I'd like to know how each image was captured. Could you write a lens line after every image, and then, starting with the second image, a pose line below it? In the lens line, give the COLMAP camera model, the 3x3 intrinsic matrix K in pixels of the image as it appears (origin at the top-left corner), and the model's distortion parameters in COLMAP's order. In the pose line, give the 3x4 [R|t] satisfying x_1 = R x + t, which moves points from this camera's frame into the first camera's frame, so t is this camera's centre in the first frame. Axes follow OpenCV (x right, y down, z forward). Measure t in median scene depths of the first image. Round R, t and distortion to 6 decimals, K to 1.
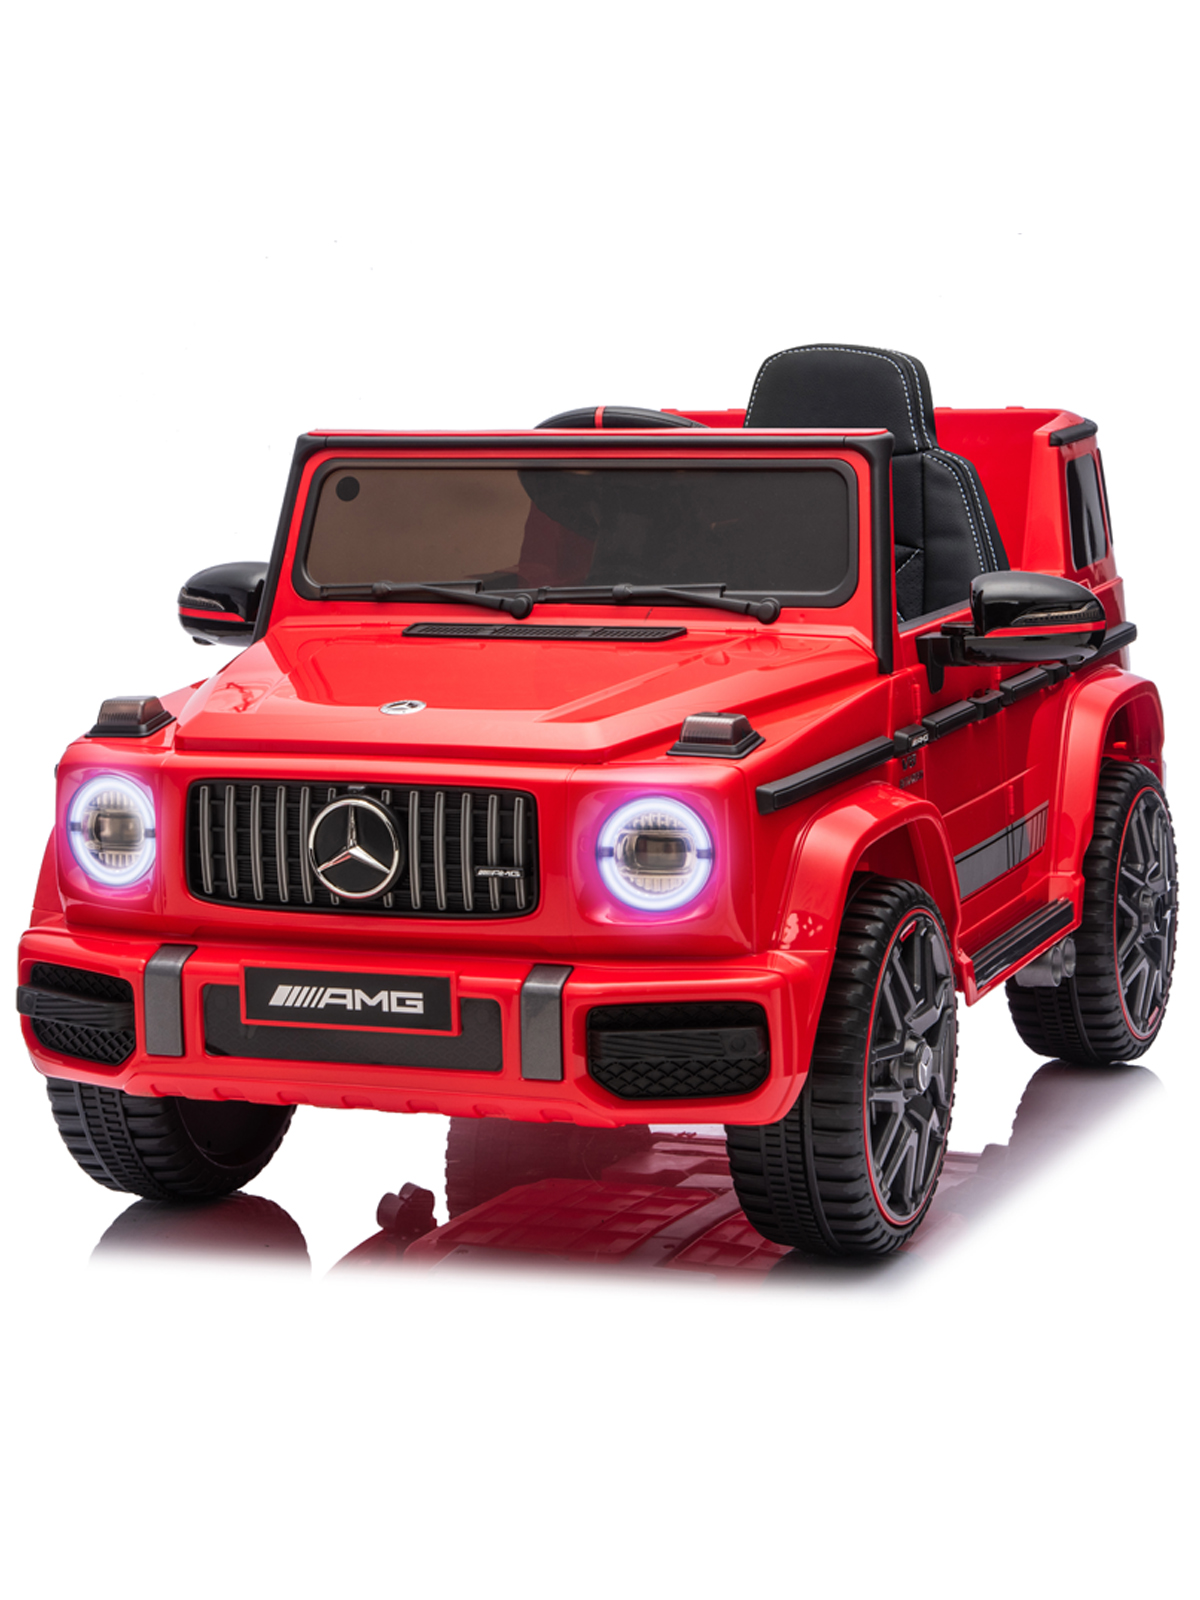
lens RADIAL K [[3582.3, 0, 651.1], [0, 3582.3, 720.8], [0, 0, 1]] dist [0.337549, 0.000000]
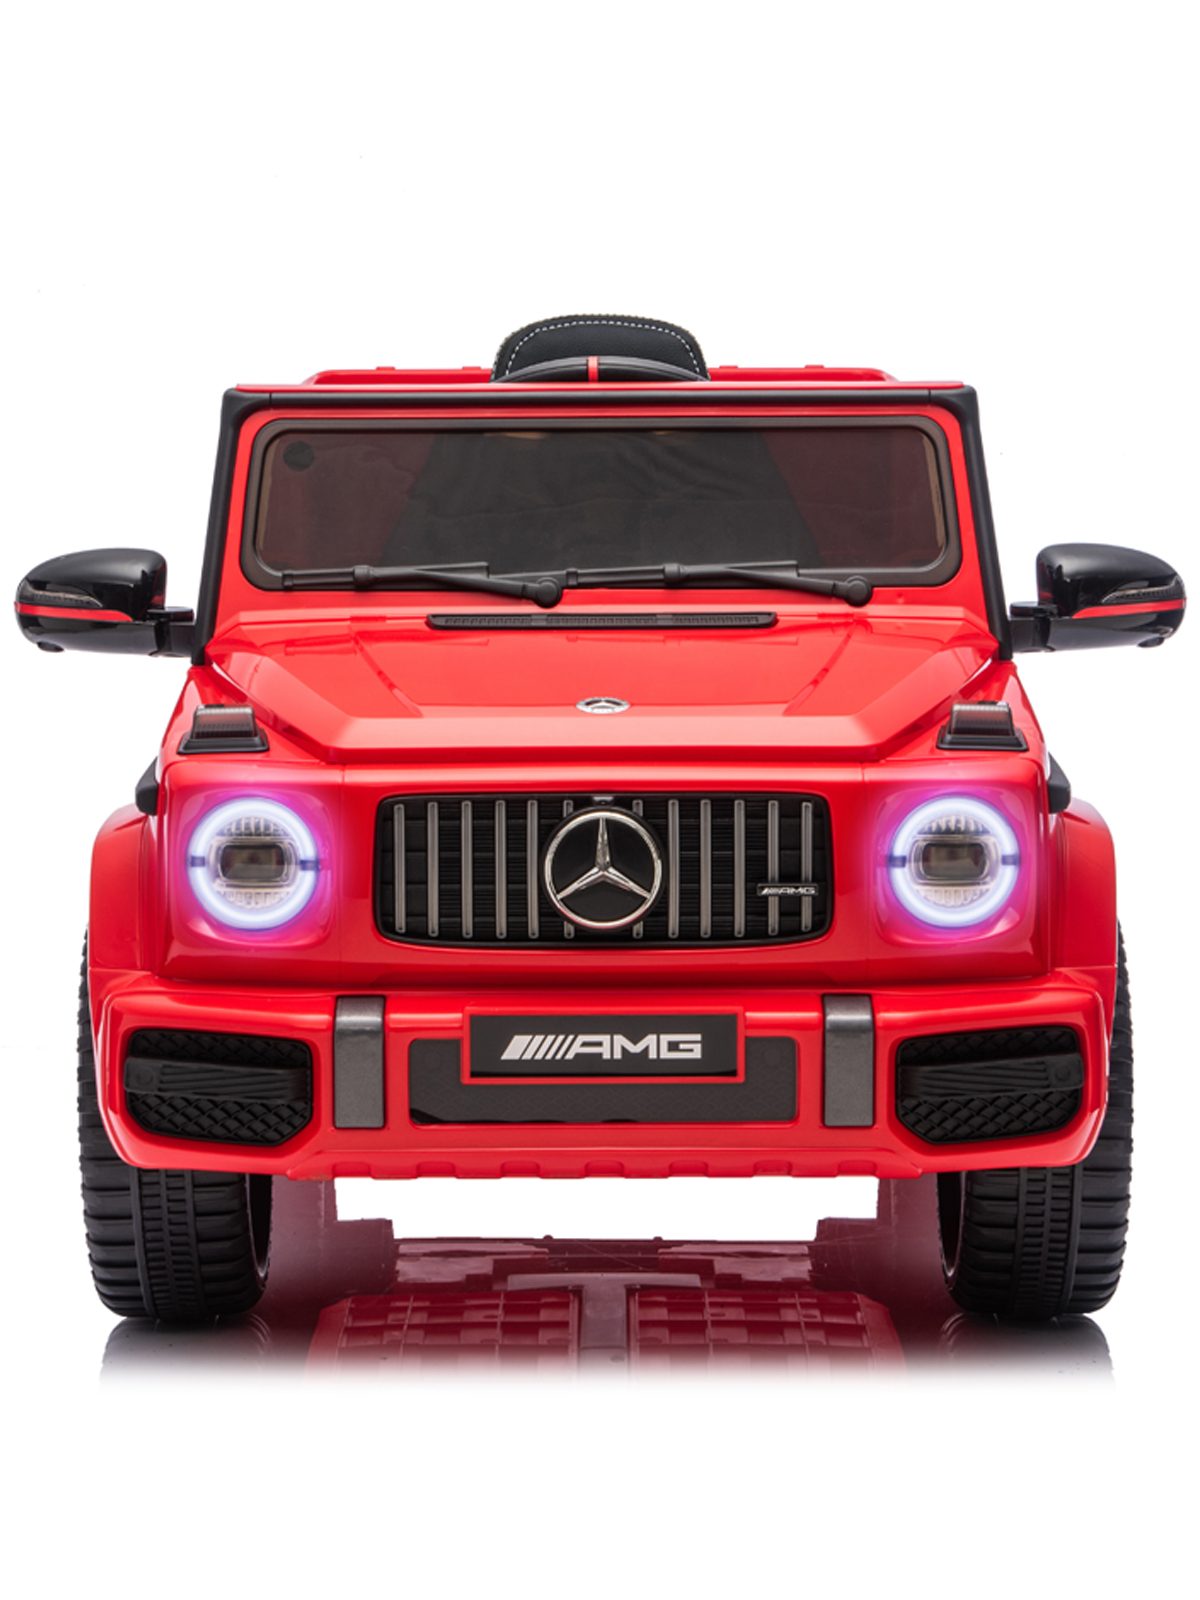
lens RADIAL K [[4651.7, 0, 580.3], [0, 4651.7, 755.4], [0, 0, 1]] dist [0.322126, 0.000000]
pose [[0.932367, -0.027671, 0.360452, -0.478369], [0.031627, 0.999487, -0.005079, 0.013694], [-0.360126, 0.016136, 0.932764, -0.026264]]
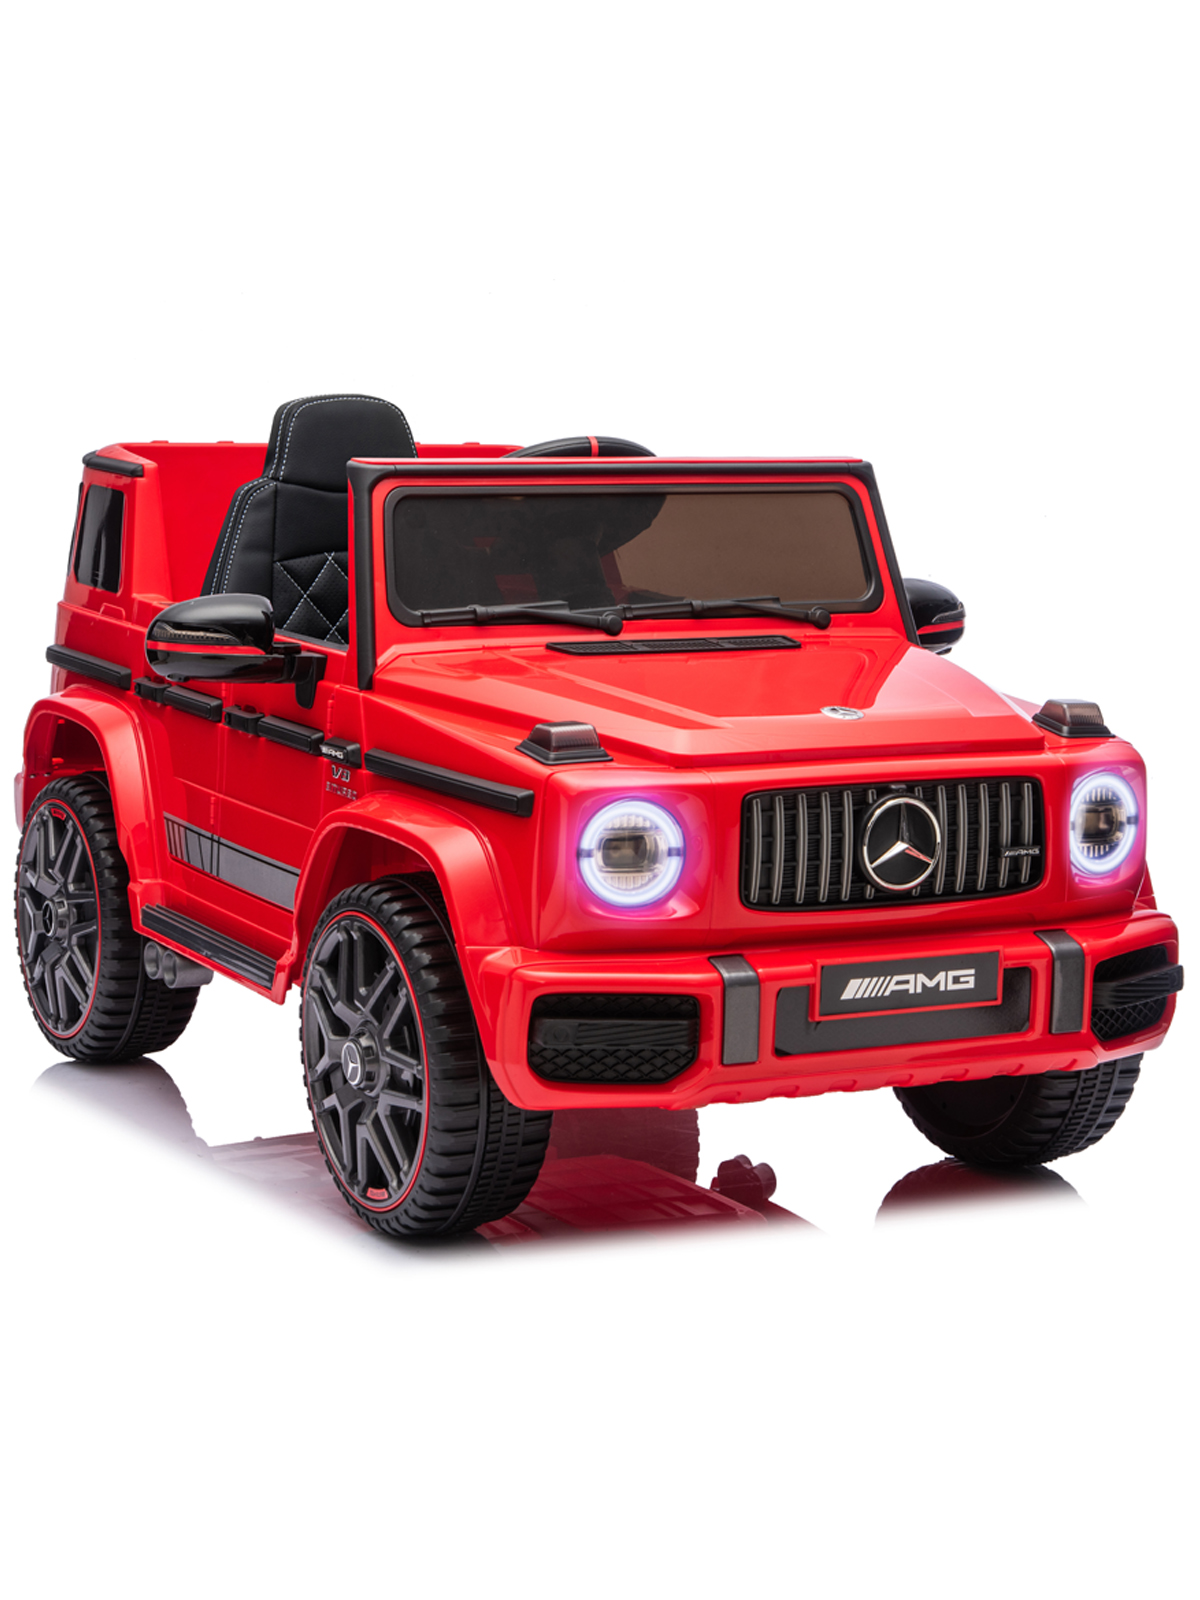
lens RADIAL K [[3328.1, 0, 527.4], [0, 3328.1, 712.1], [0, 0, 1]] dist [0.371363, 0.000000]
pose [[0.655359, -0.056278, 0.753218, -0.896283], [0.063999, 0.997772, 0.018866, -0.029404], [-0.752601, 0.035841, 0.657500, 0.419667]]
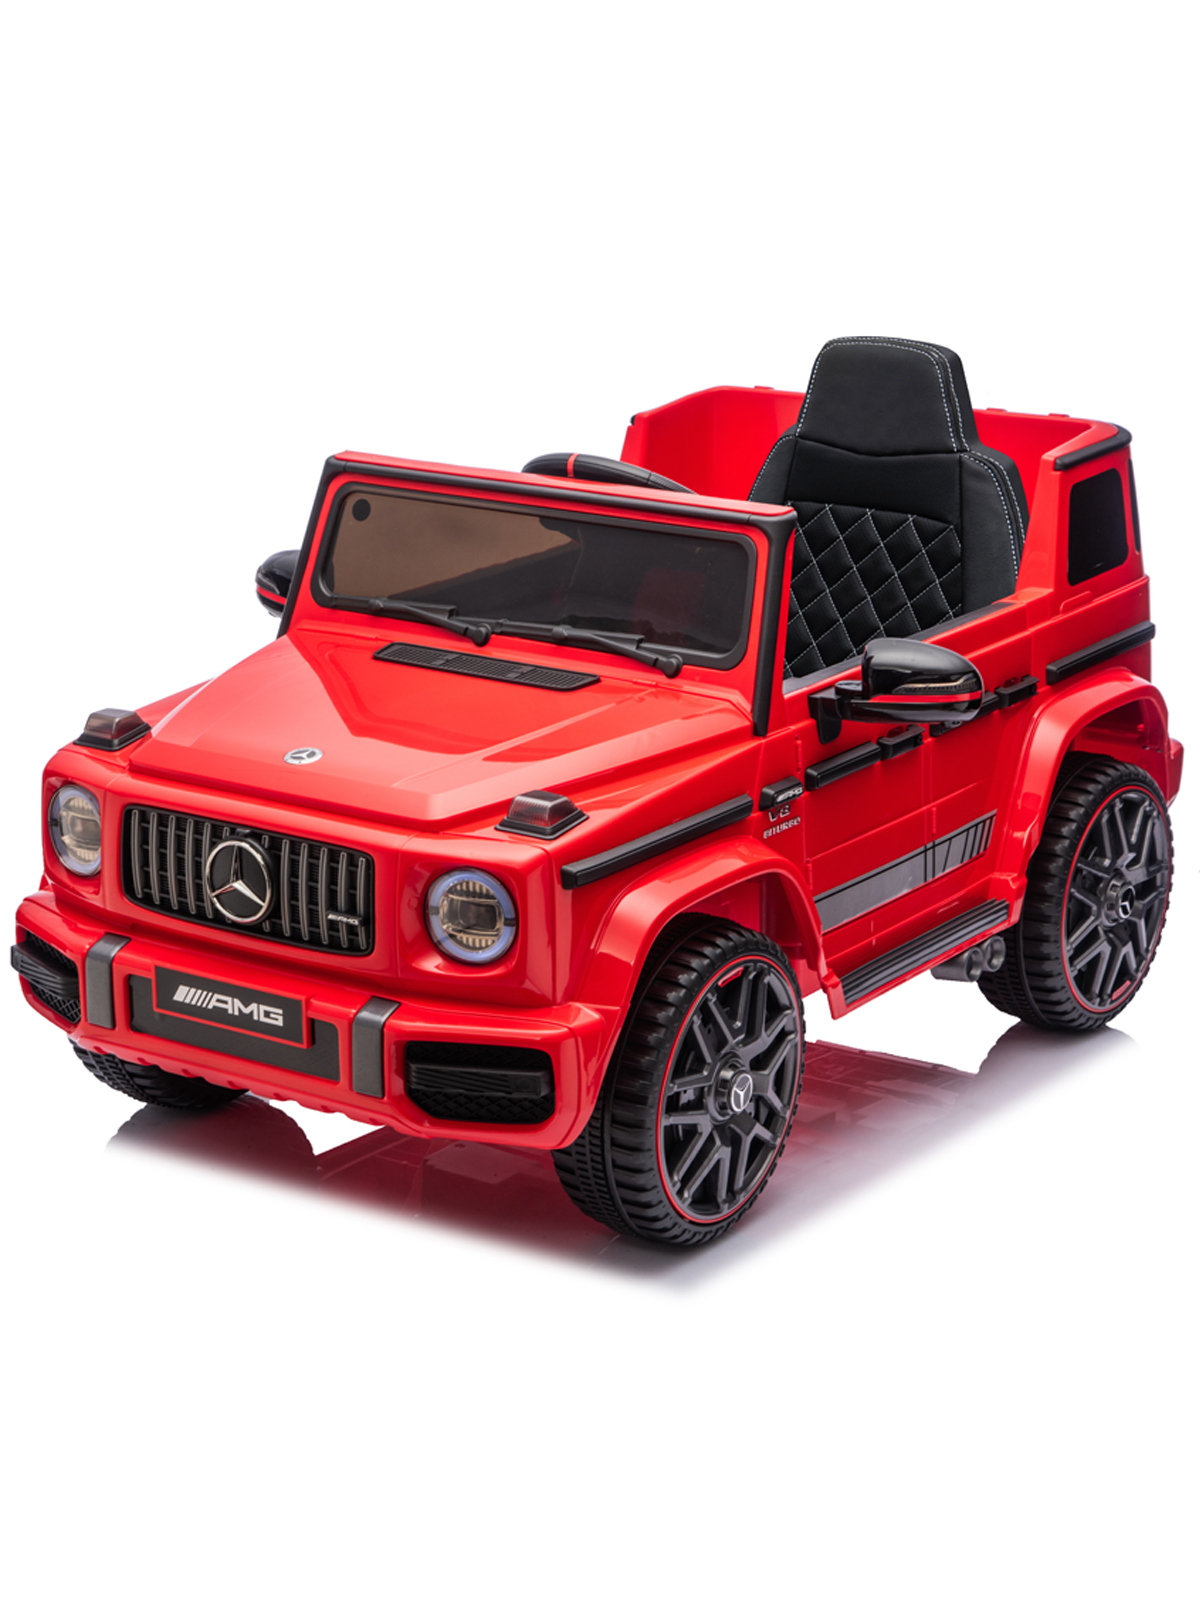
lens RADIAL K [[3385.4, 0, 572.1], [0, 3385.4, 855.0], [0, 0, 1]] dist [0.434340, 0.000000]
pose [[0.970373, 0.089991, -0.224229, 0.271434], [-0.051902, 0.984023, 0.170311, -0.167728], [0.235973, -0.153627, 0.959539, -0.048766]]
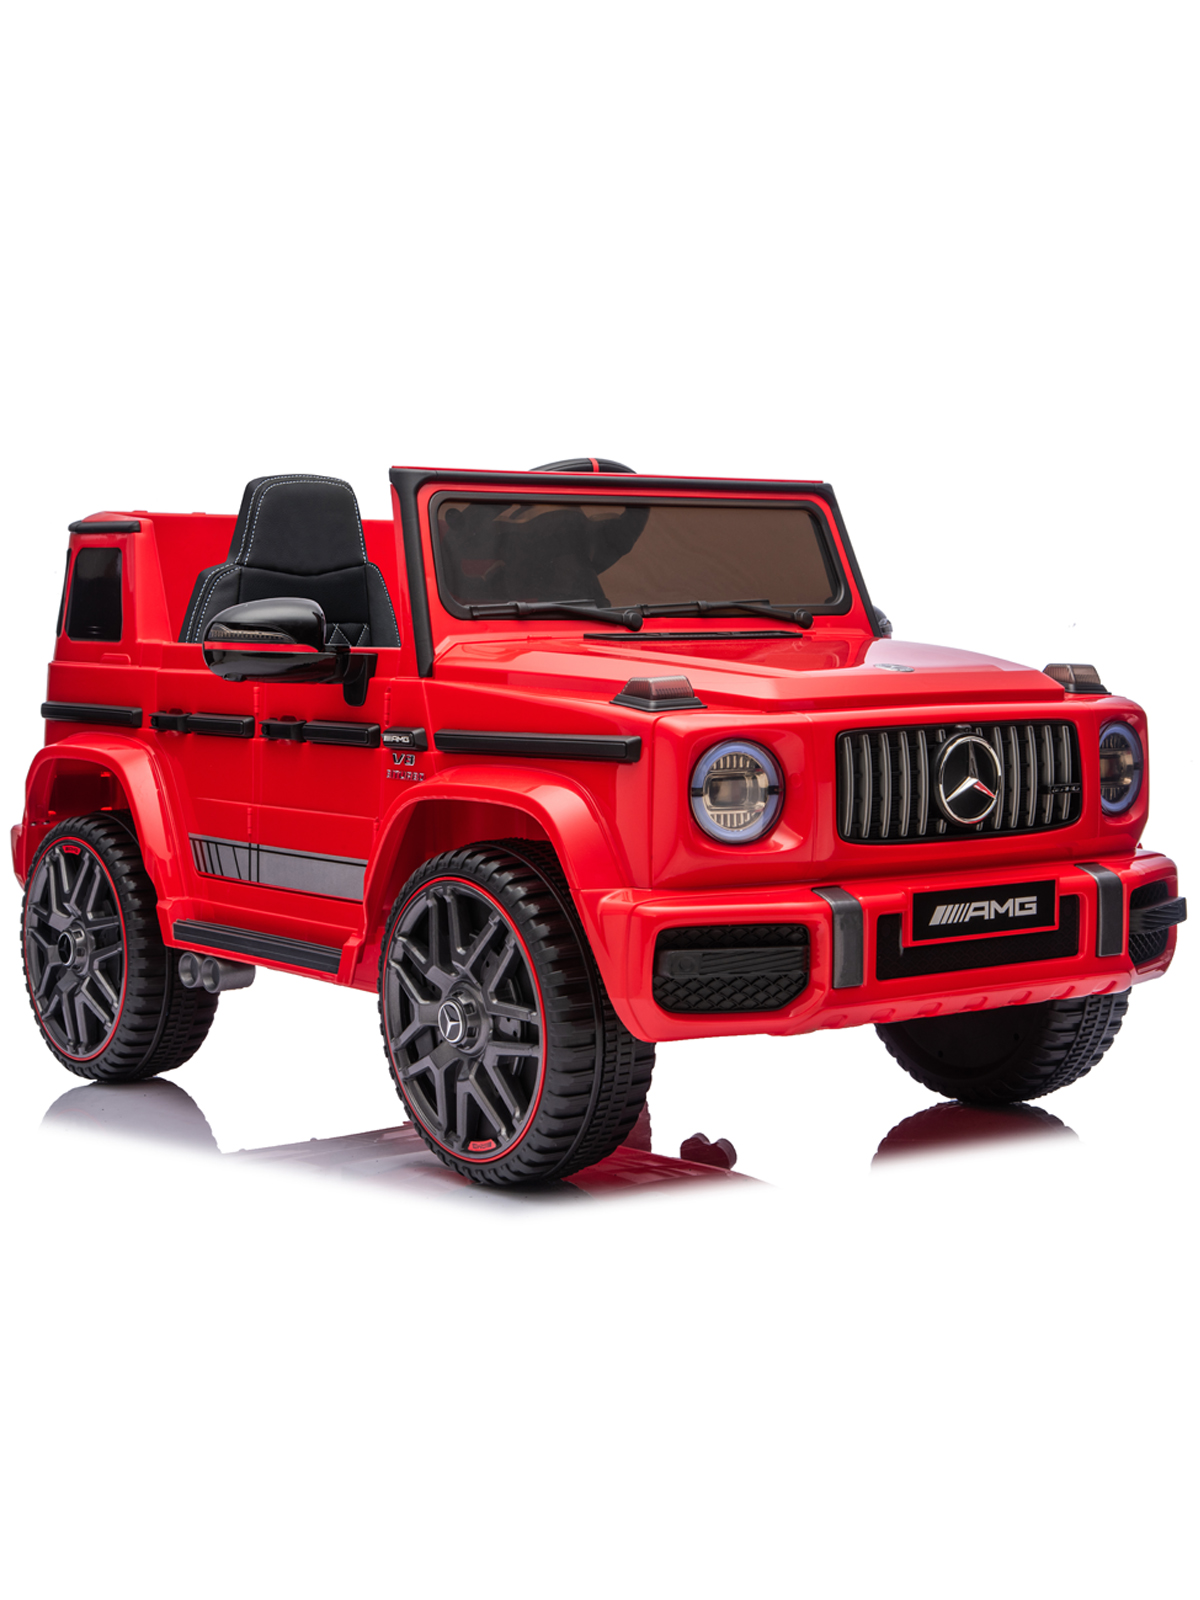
lens RADIAL K [[2536.1, 0, 575.0], [0, 2536.1, 803.2], [0, 0, 1]] dist [0.328487, 0.000000]
pose [[0.527115, -0.043748, 0.848667, -0.829688], [0.109775, 0.993812, -0.016952, 0.042468], [-0.842674, 0.102099, 0.528655, 0.668001]]
